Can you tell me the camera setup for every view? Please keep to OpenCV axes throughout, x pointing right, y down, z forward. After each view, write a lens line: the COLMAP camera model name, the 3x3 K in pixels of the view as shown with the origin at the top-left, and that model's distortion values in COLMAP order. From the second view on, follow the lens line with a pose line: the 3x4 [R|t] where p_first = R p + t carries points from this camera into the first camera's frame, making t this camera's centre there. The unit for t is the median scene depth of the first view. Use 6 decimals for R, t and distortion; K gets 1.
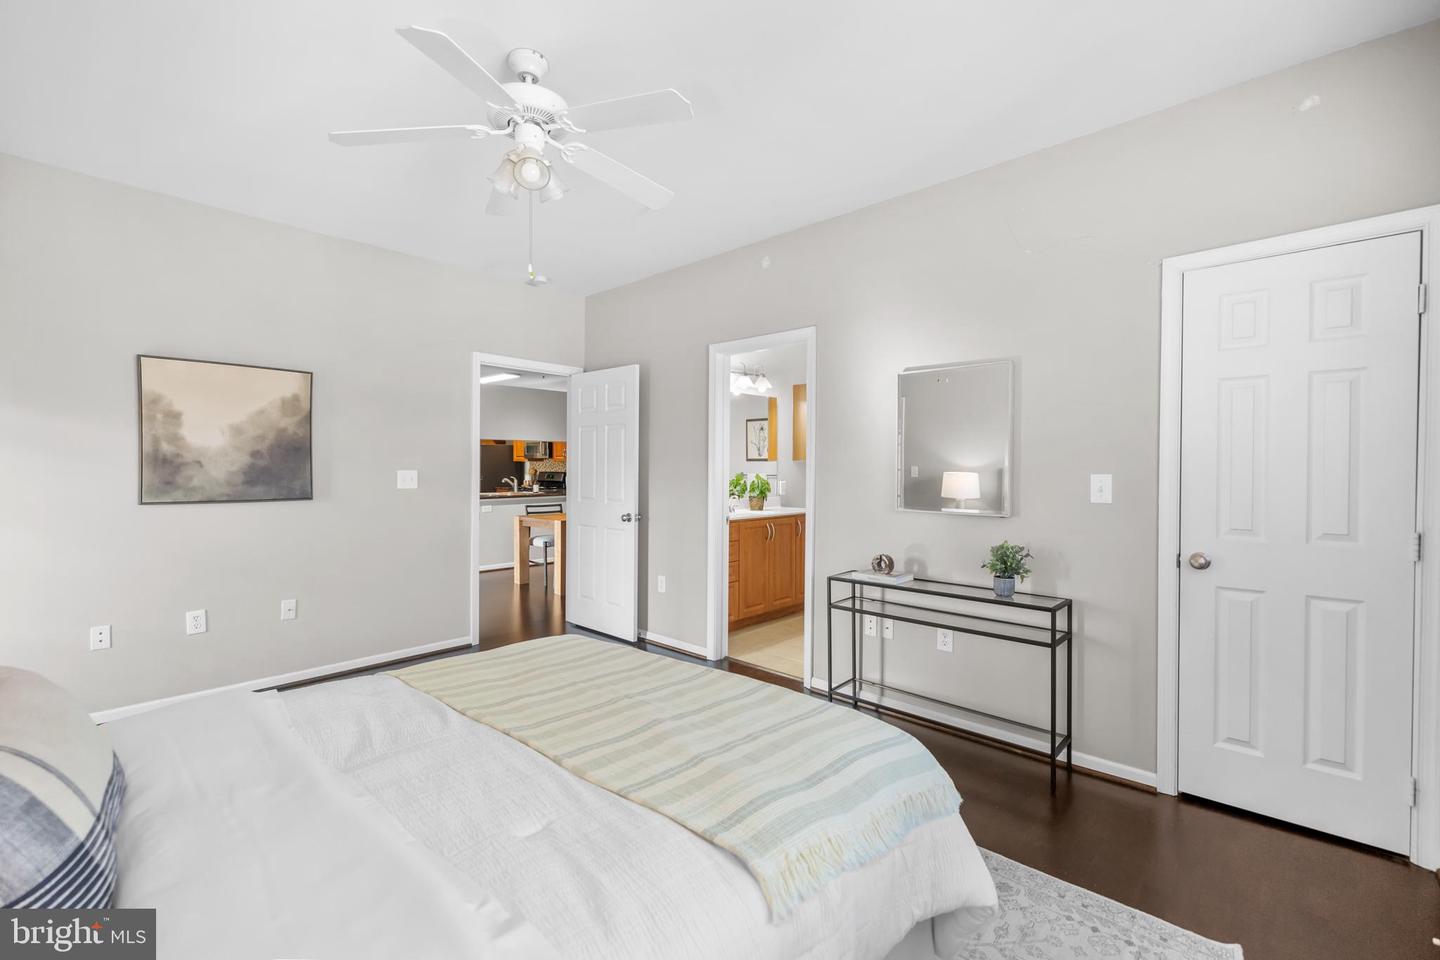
lens RADIAL K [[616.3, 0, 712.1], [0, 616.3, 475.9], [0, 0, 1]] dist [-0.000620, -0.000113]
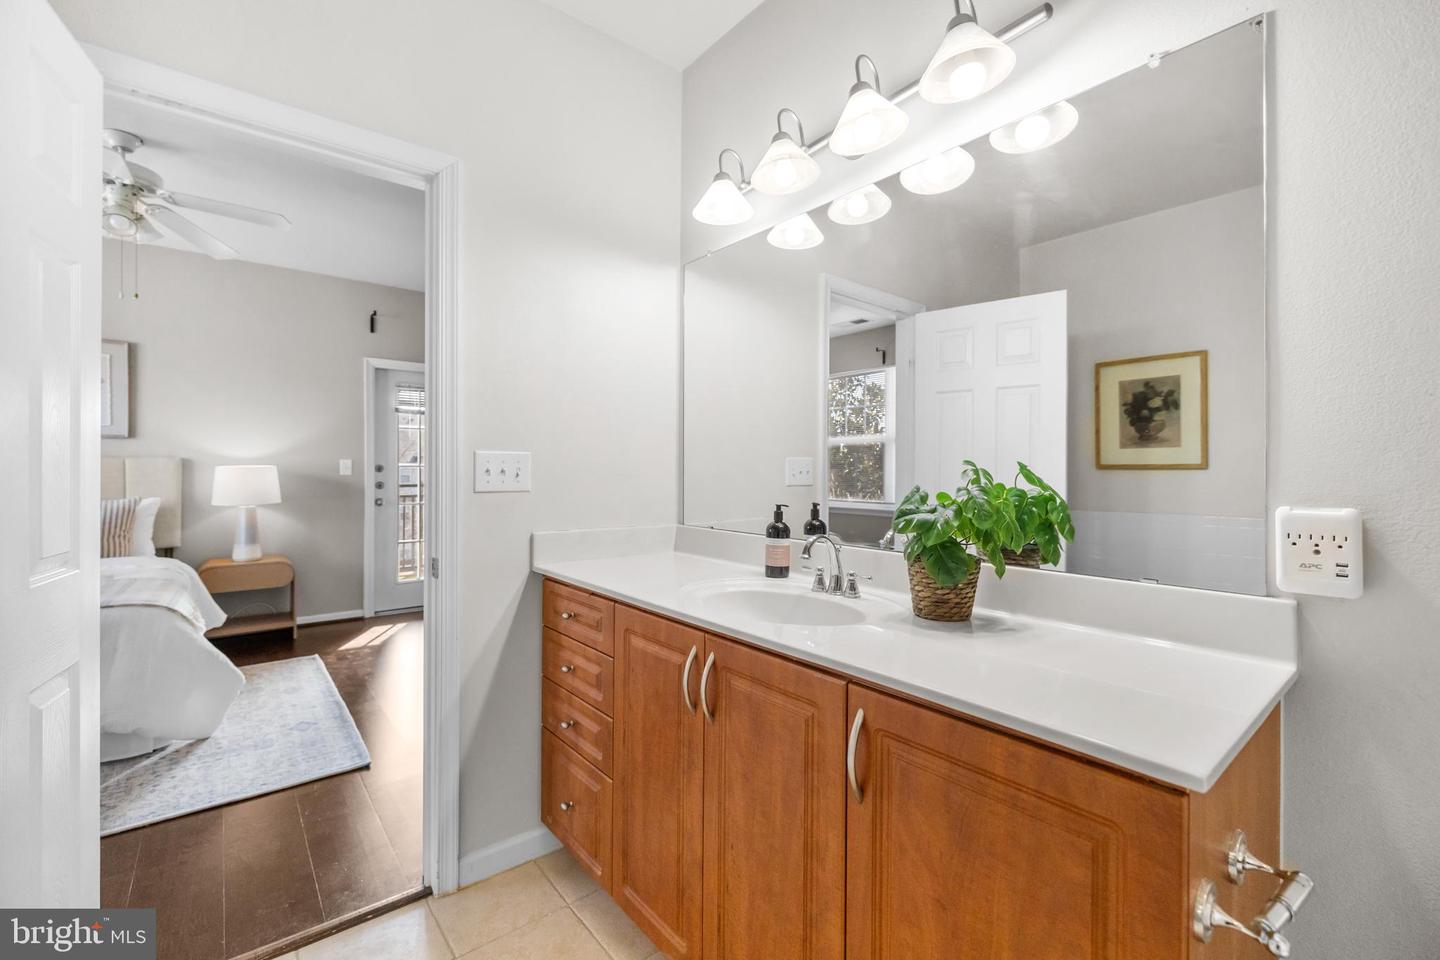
lens RADIAL K [[607.5, 0, 729.4], [0, 607.5, 468.9], [0, 0, 1]] dist [0.002916, -0.000817]
pose [[-0.125057, -0.004202, -0.992141, 0.472026], [-0.016979, 0.999854, -0.002094, 0.002291], [0.992004, 0.016584, -0.125110, 1.428958]]
